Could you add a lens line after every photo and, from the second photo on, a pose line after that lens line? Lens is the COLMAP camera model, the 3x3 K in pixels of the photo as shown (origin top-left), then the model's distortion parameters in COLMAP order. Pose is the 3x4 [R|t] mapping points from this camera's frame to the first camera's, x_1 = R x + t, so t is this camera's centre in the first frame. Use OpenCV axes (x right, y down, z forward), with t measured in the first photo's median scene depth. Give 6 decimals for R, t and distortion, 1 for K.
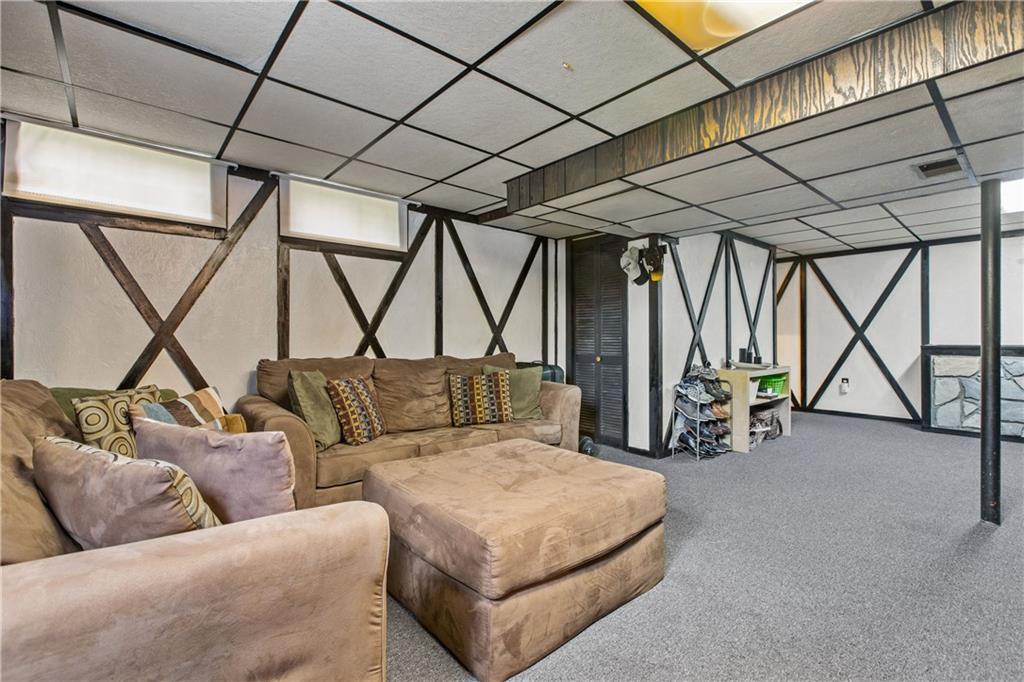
lens RADIAL K [[452.2, 0, 504.7], [0, 452.2, 336.5], [0, 0, 1]] dist [-0.001660, -0.000408]
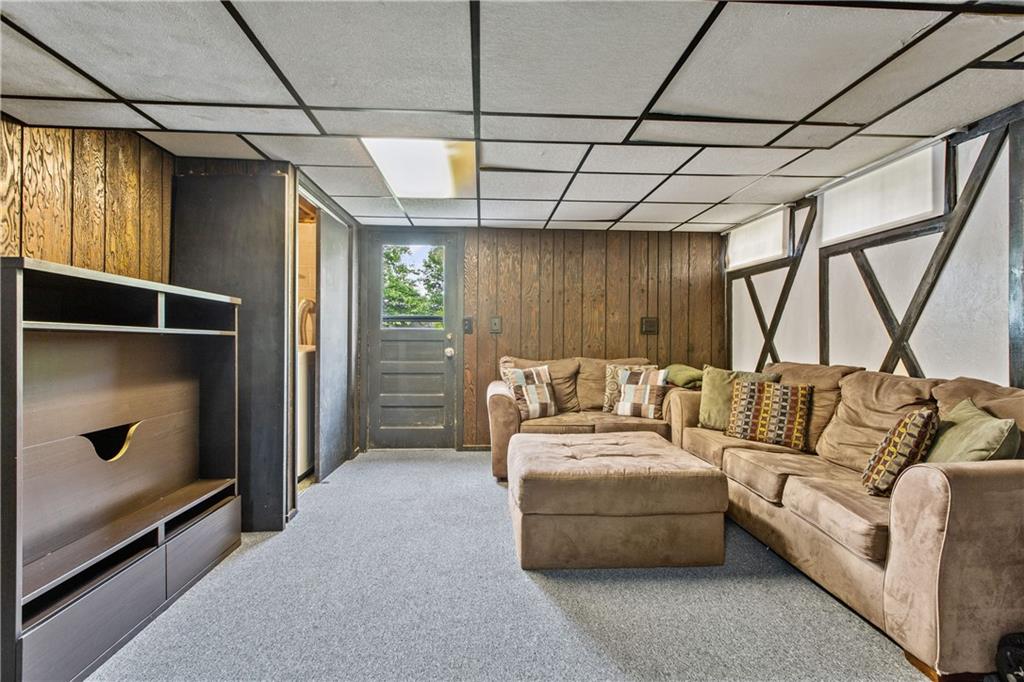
lens RADIAL K [[452.2, 0, 507.9], [0, 452.2, 340.8], [0, 0, 1]] dist [-0.001660, -0.000408]
pose [[-0.607325, -0.003064, -0.794448, 0.760969], [-0.006173, 0.999981, 0.000863, -0.001453], [0.794430, 0.005428, -0.607332, 1.006103]]
